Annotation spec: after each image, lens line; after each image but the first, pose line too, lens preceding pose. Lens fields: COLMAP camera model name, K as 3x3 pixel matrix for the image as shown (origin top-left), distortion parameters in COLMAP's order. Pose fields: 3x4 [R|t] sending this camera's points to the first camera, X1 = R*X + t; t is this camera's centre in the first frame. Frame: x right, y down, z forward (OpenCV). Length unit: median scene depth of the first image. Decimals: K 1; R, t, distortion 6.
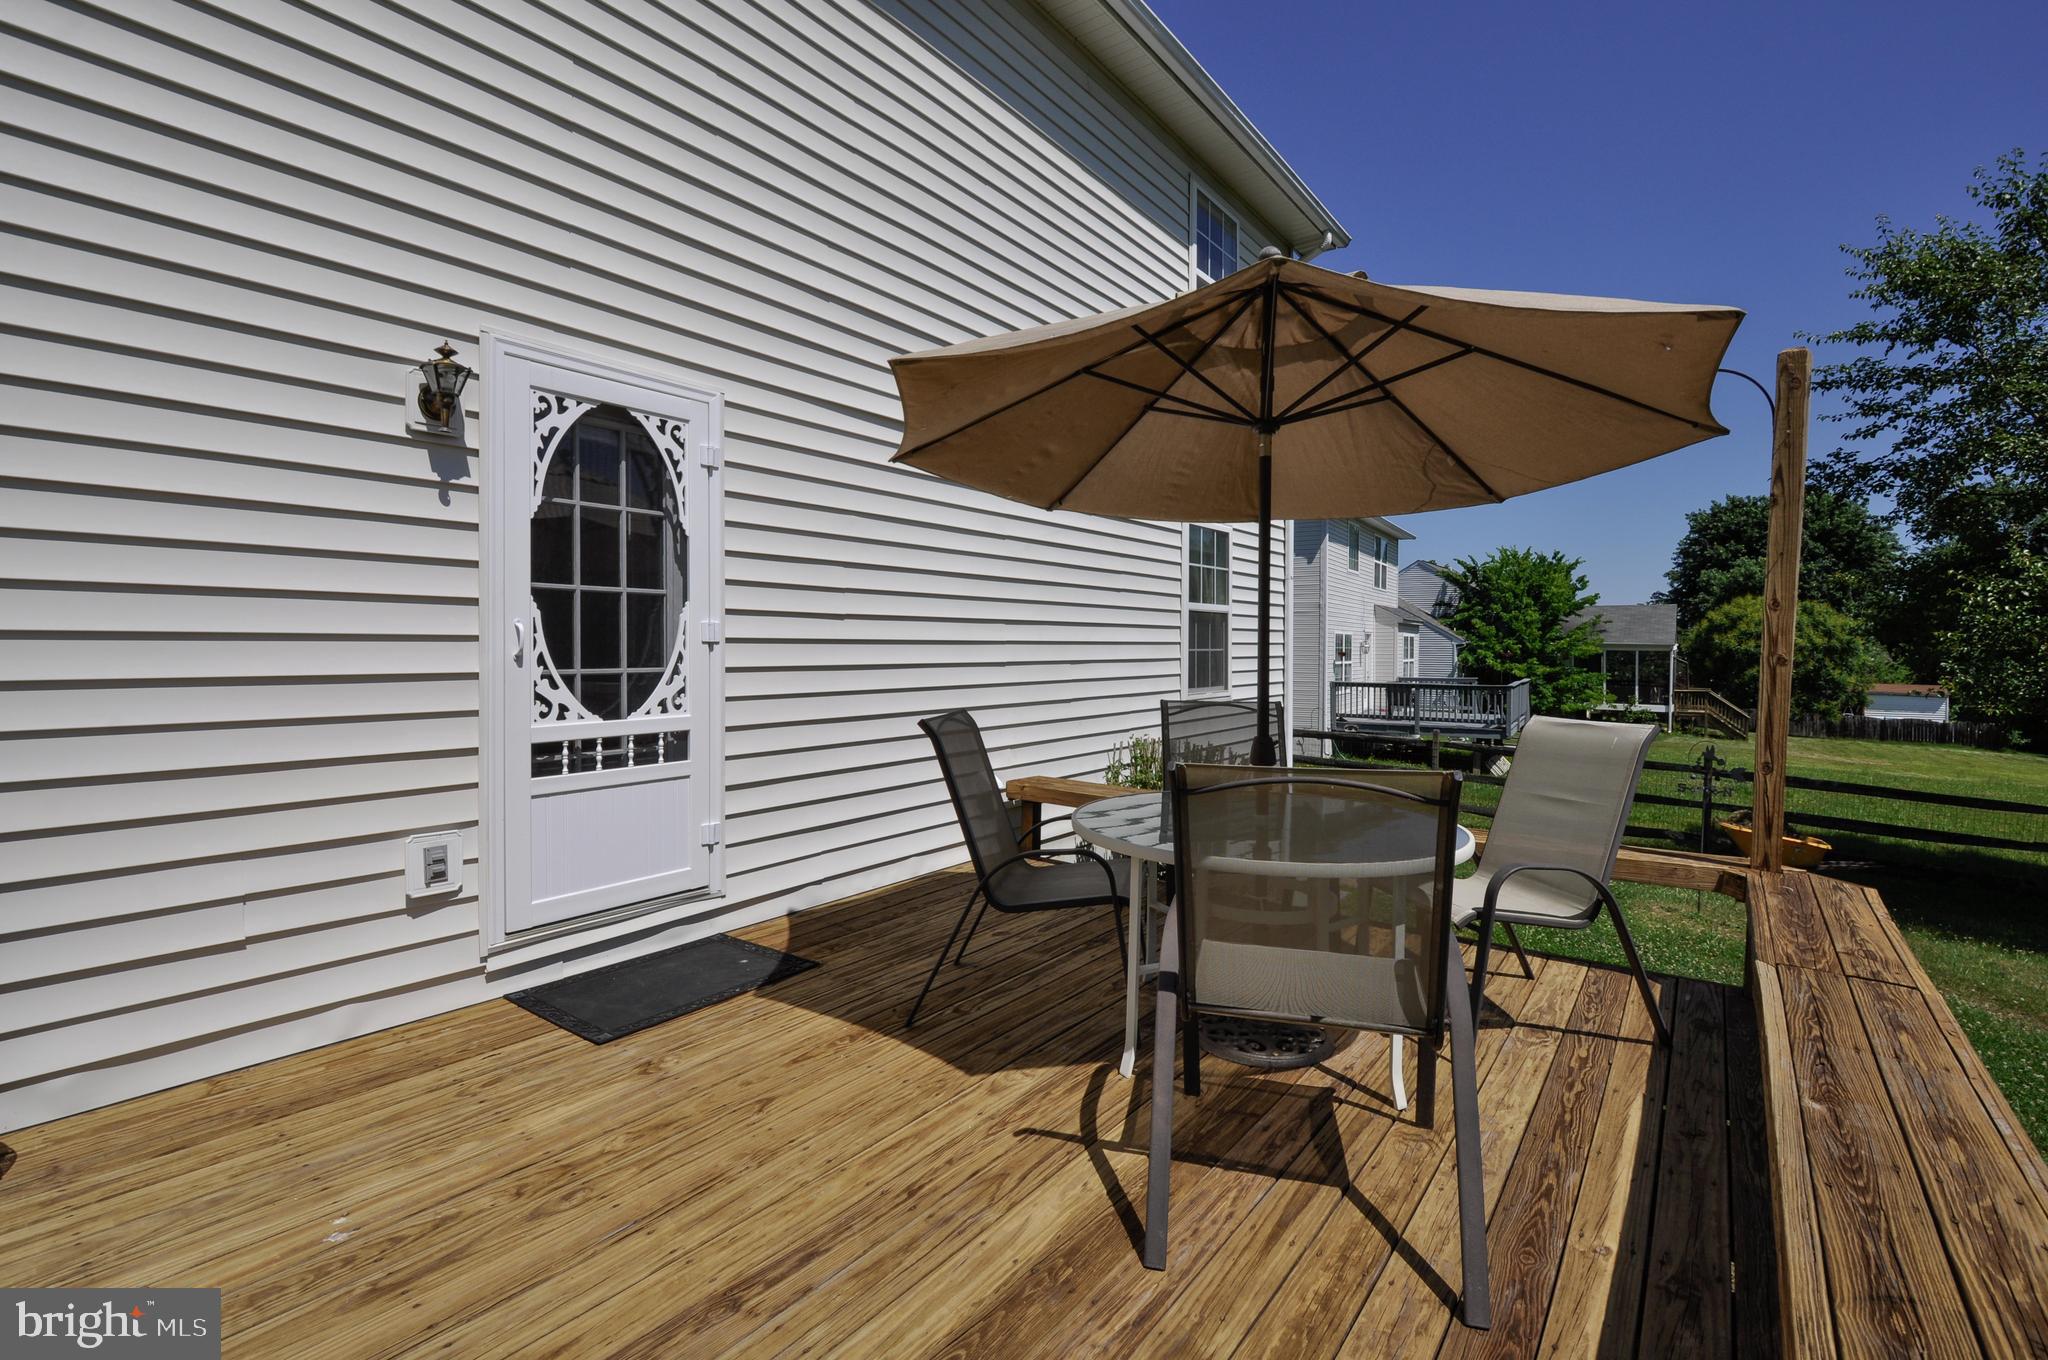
lens RADIAL K [[887.0, 0, 1024.0], [0, 887.0, 680.0], [0, 0, 1]] dist [0.024333, -0.032857]
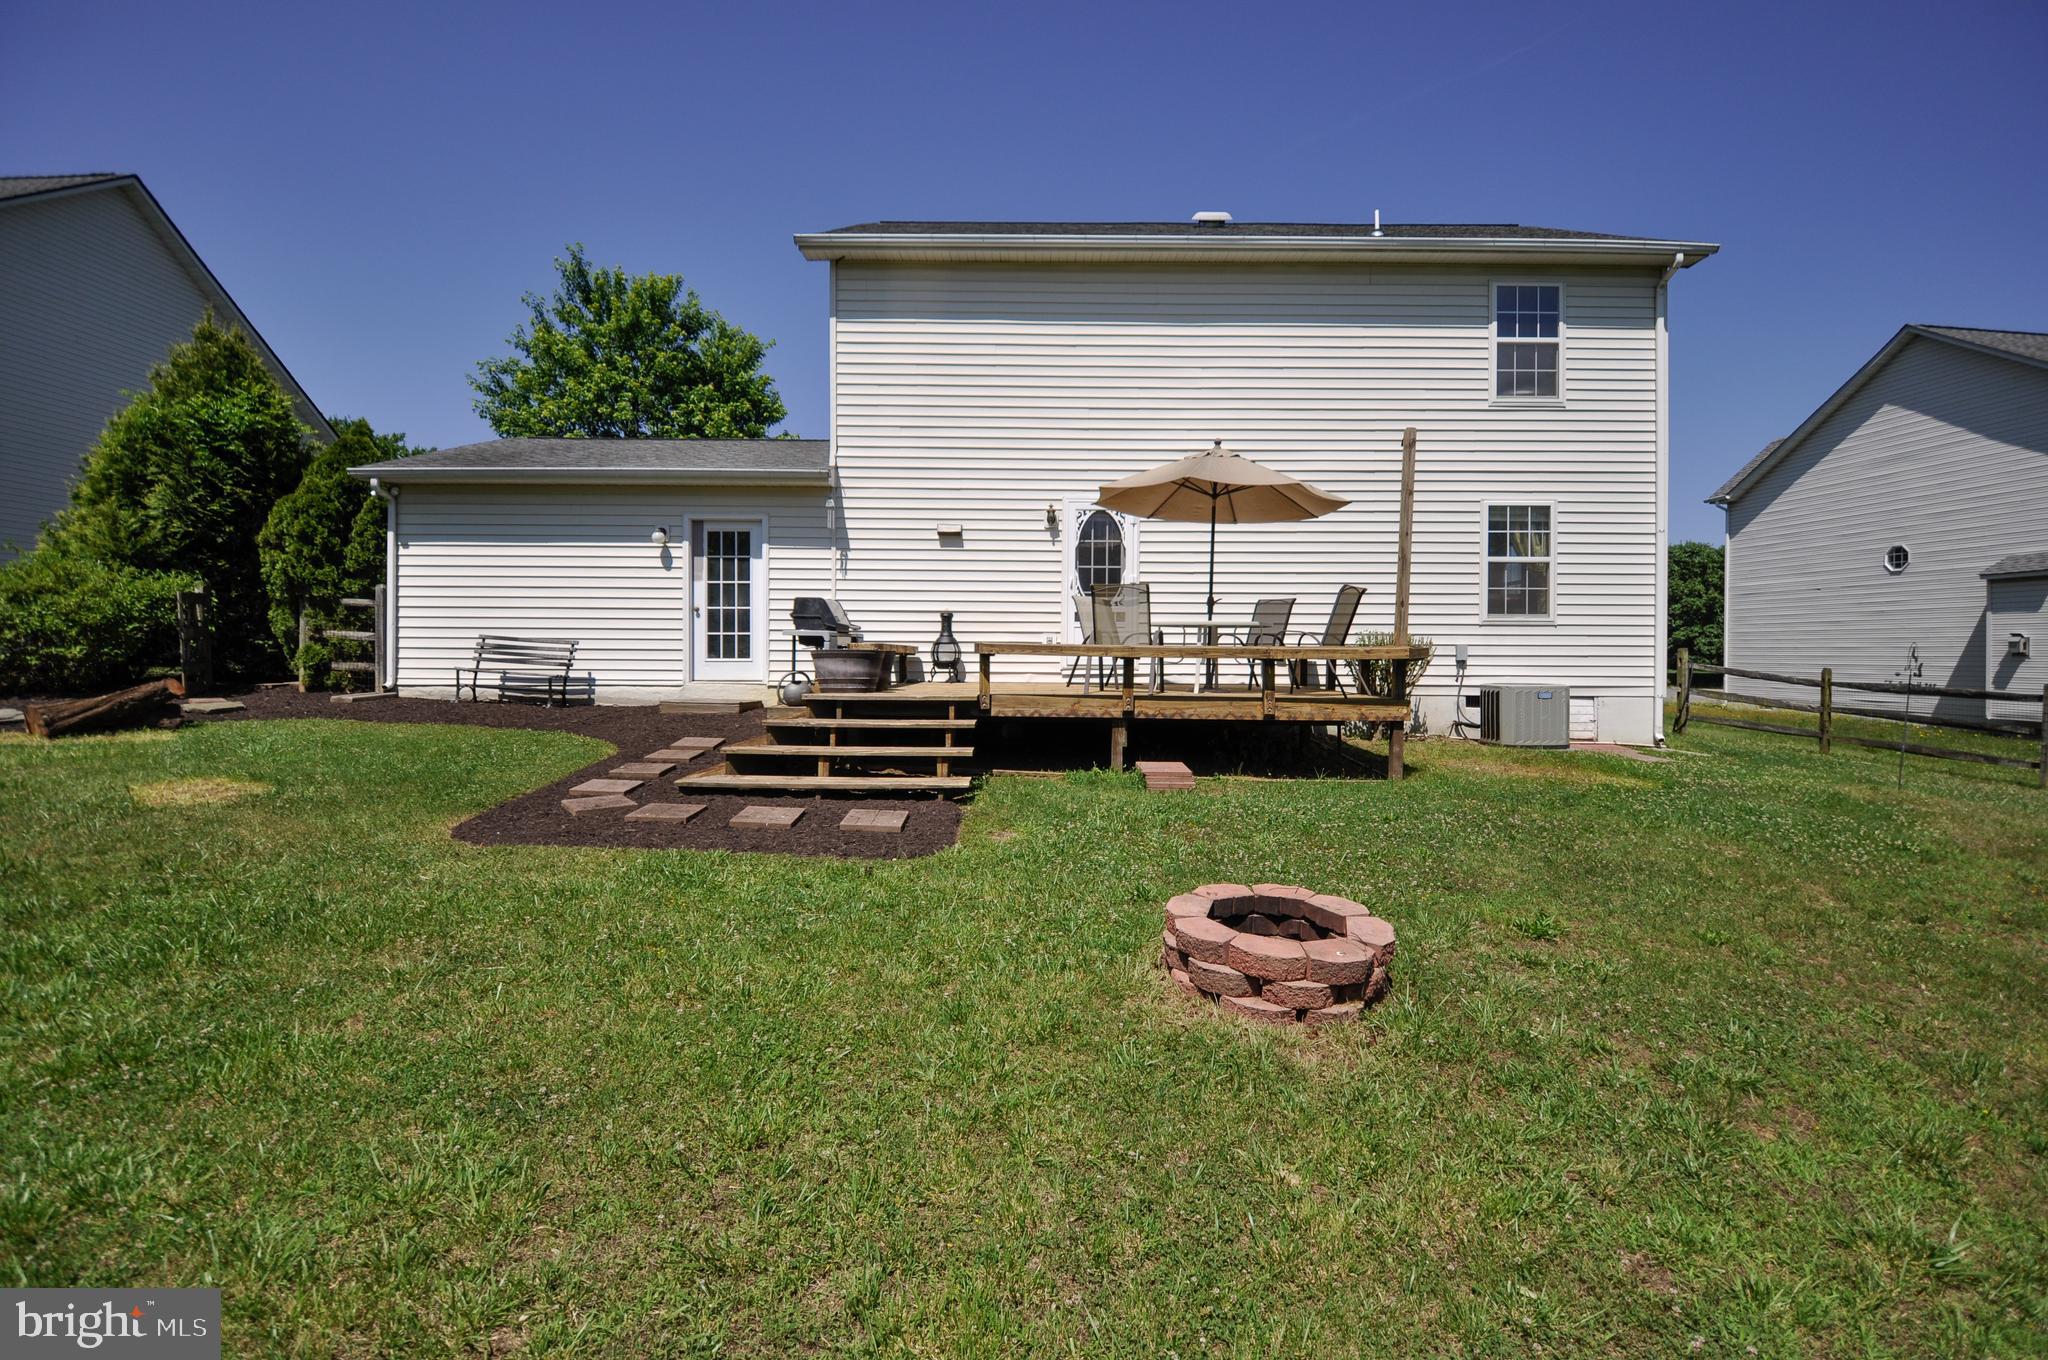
lens RADIAL K [[920.0, 0, 1024.0], [0, 920.0, 680.0], [0, 0, 1]] dist [0.018913, -0.025816]
pose [[0.604727, 0.023738, -0.796079, 0.490214], [-0.035173, 0.999376, 0.003082, 0.073989], [0.795656, 0.026137, 0.605185, -0.294552]]
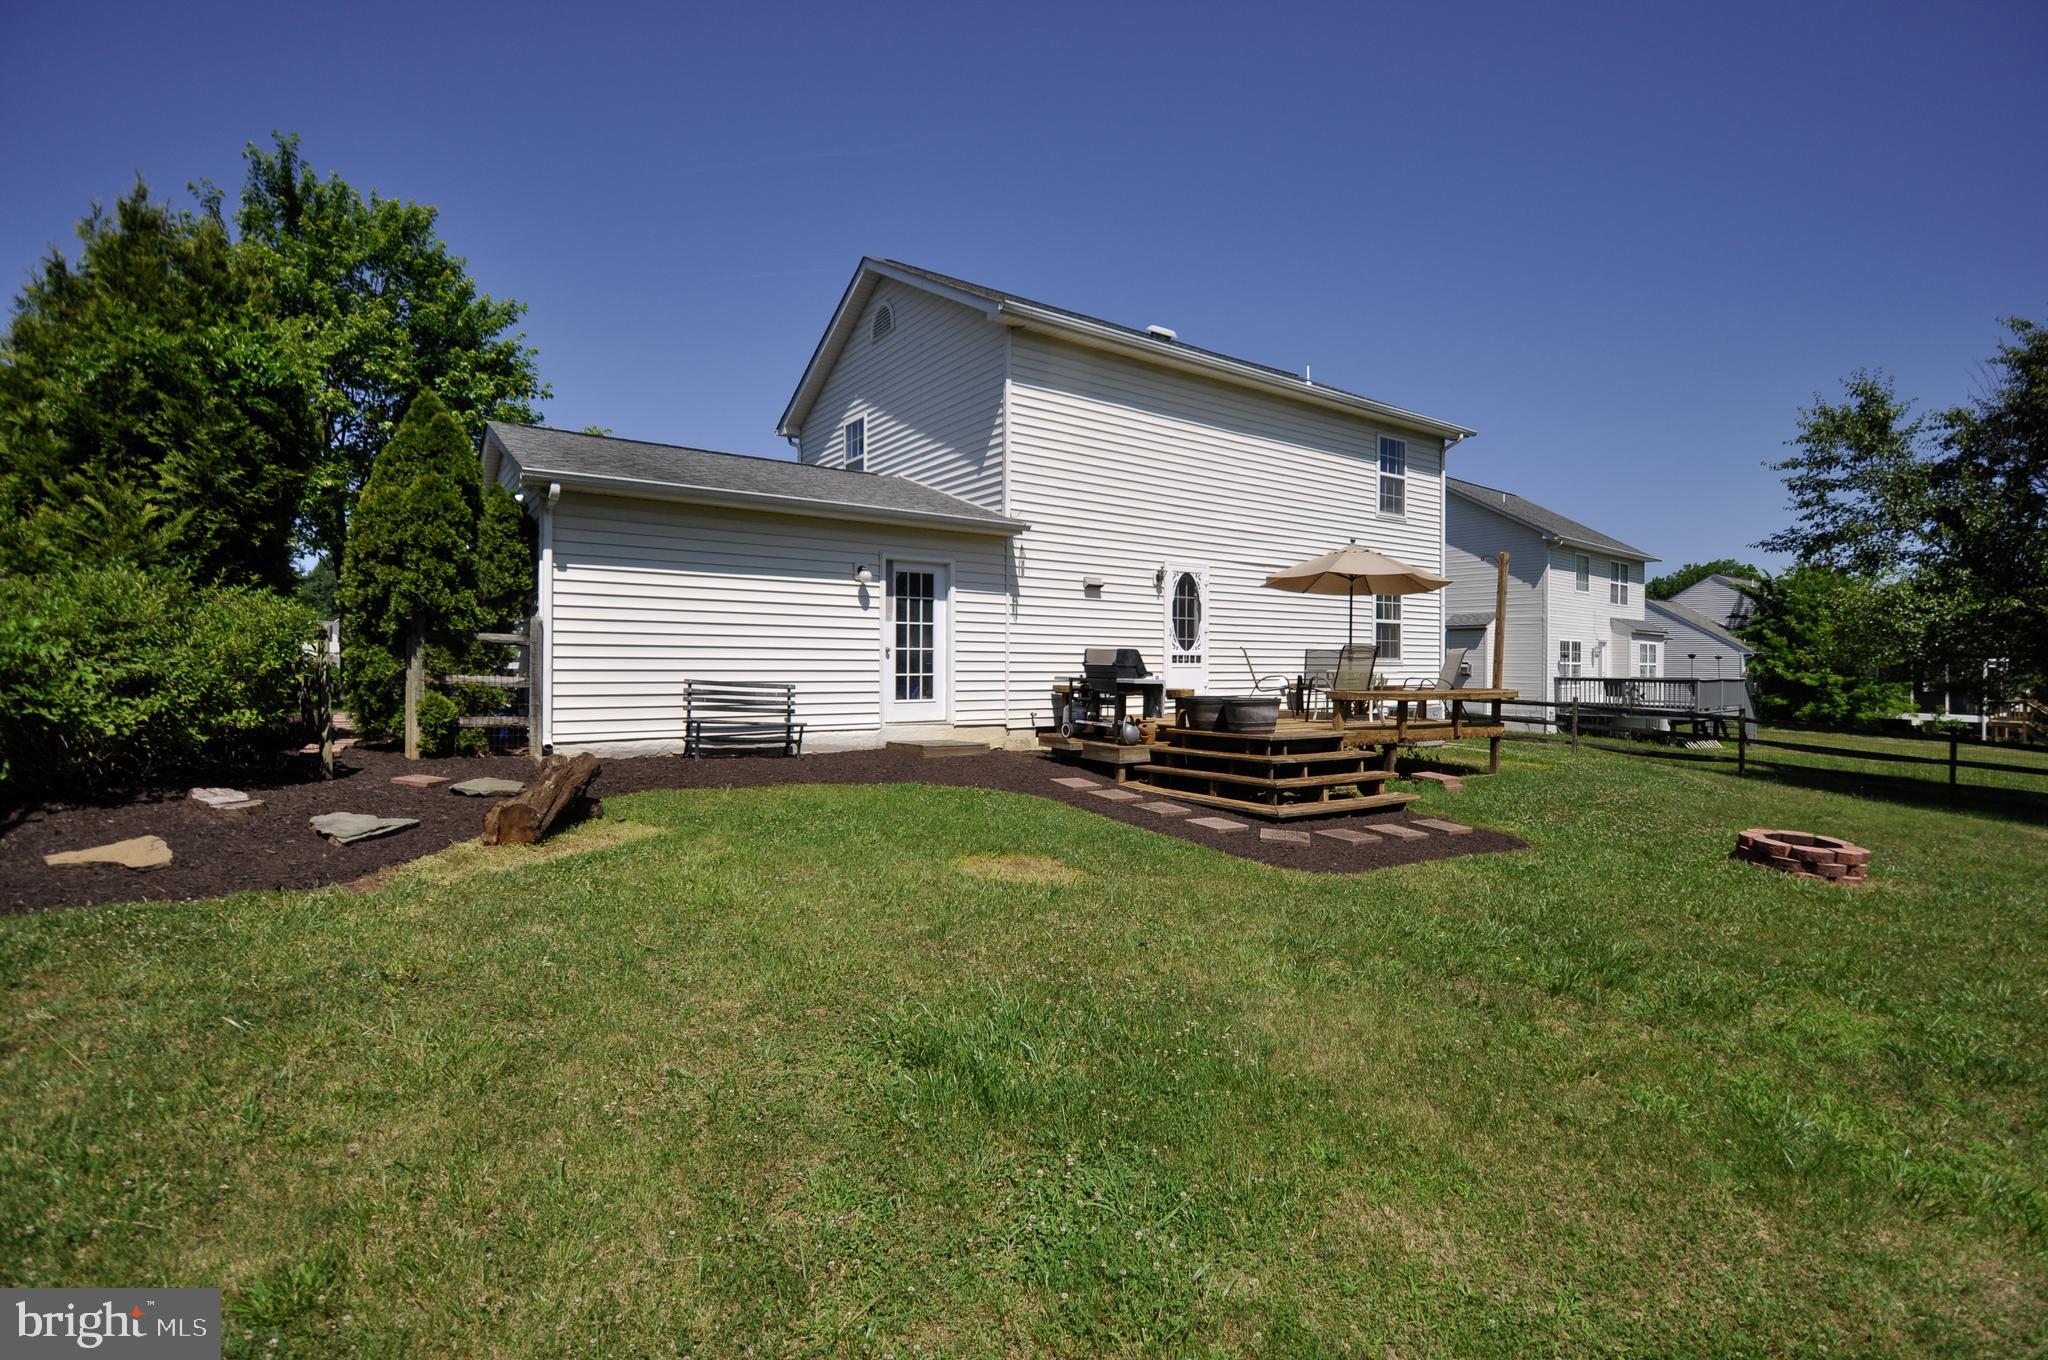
lens RADIAL K [[920.0, 0, 1024.0], [0, 920.0, 680.0], [0, 0, 1]] dist [0.018913, -0.025816]
pose [[0.951877, 0.009704, -0.306327, 0.026784], [-0.016406, 0.999679, -0.019311, 0.063587], [0.306041, 0.023408, 0.951730, -0.750301]]
